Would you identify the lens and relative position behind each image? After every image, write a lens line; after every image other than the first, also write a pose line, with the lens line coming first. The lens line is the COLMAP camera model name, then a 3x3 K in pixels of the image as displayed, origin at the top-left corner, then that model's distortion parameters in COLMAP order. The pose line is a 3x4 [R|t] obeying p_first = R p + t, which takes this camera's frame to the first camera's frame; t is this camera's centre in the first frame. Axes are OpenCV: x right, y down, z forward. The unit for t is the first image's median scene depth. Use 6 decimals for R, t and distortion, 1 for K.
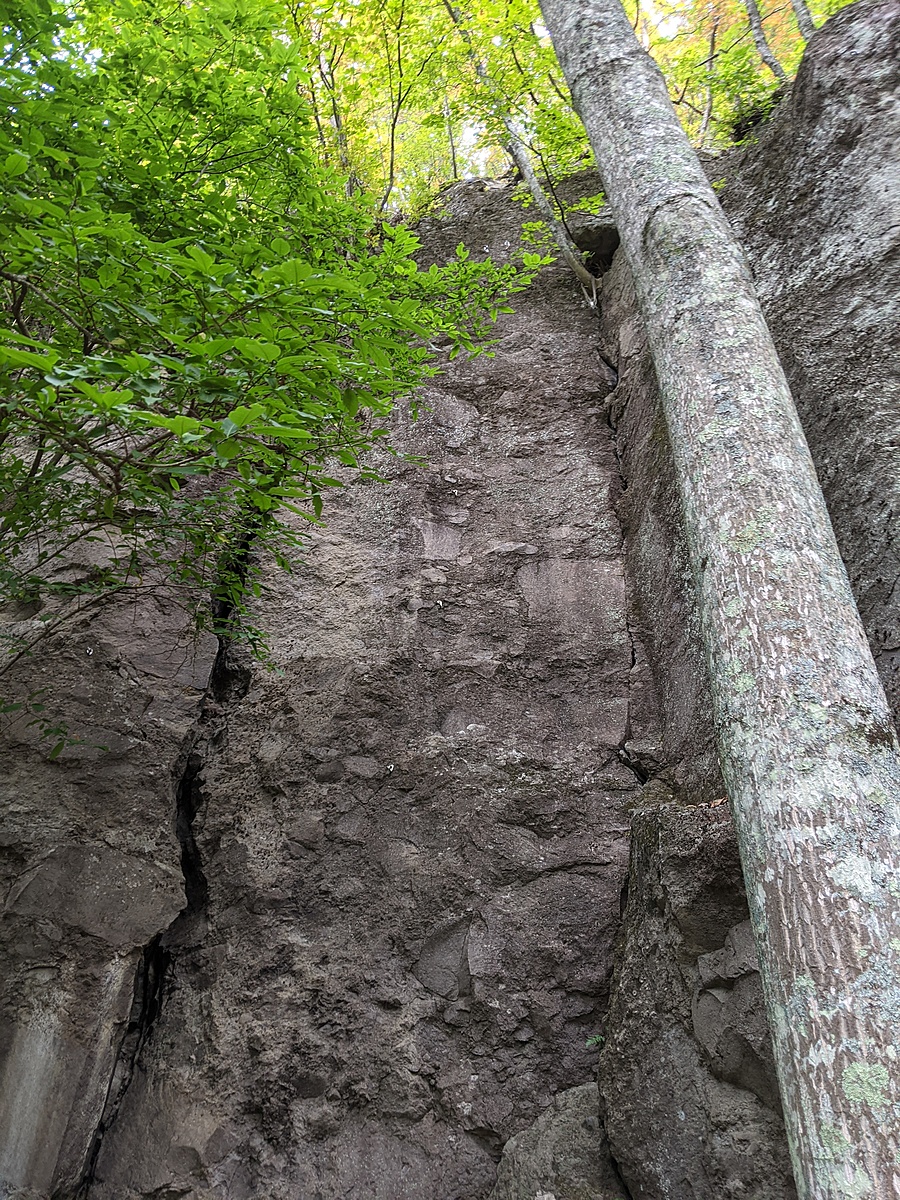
lens RADIAL K [[936.3, 0, 450.0], [0, 936.3, 600.0], [0, 0, 1]] dist [0.062632, -0.129686]
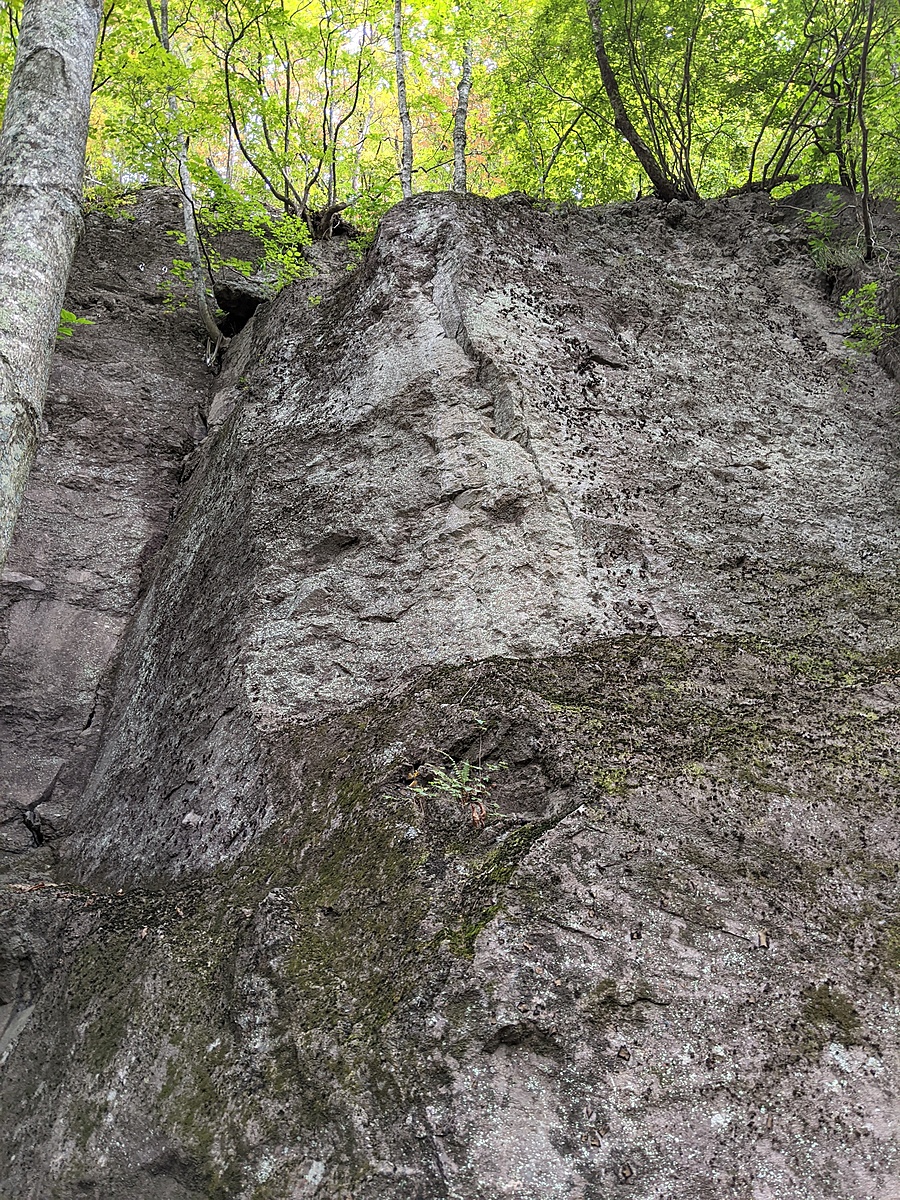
lens RADIAL K [[947.7, 0, 450.1], [0, 947.7, 616.5], [0, 0, 1]] dist [-0.008169, -0.003387]
pose [[0.913901, 0.249674, 0.320075, 0.190050], [-0.245471, 0.967892, -0.054116, -0.083132], [-0.323310, -0.029113, 0.945845, -0.076018]]
